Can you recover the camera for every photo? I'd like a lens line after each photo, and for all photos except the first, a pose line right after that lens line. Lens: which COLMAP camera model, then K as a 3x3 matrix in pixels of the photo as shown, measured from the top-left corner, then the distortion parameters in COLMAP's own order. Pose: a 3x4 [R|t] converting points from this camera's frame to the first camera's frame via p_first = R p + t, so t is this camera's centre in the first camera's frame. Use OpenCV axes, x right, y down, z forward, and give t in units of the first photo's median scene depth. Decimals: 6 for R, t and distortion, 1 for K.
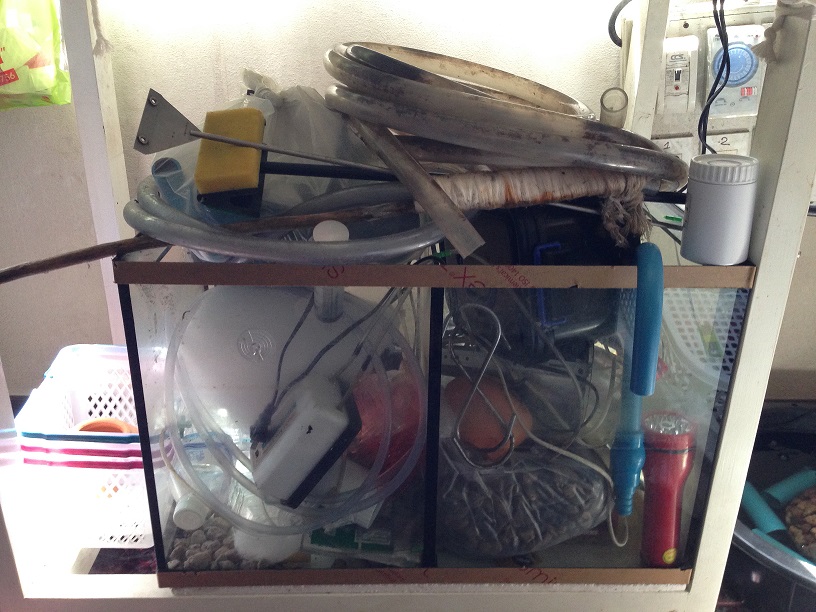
lens RADIAL K [[777.9, 0, 406.7], [0, 777.9, 303.5], [0, 0, 1]] dist [0.023703, 0.000000]
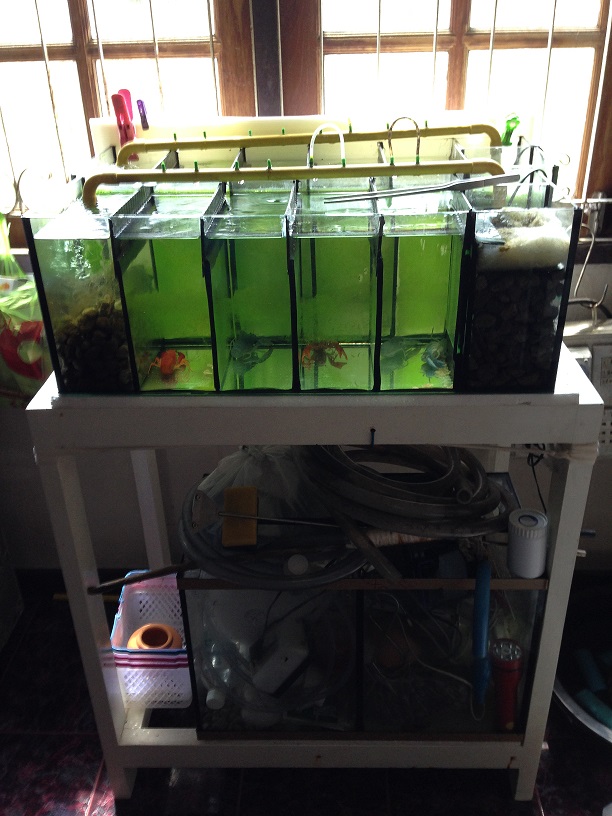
lens RADIAL K [[777.9, 0, 307.1], [0, 777.9, 410.5], [0, 0, 1]] dist [0.023703, 0.000000]
pose [[0.997383, -0.007077, -0.071954, 0.043304], [0.013797, 0.995540, 0.093329, -0.503901], [0.070972, -0.094078, 0.993032, -0.595115]]
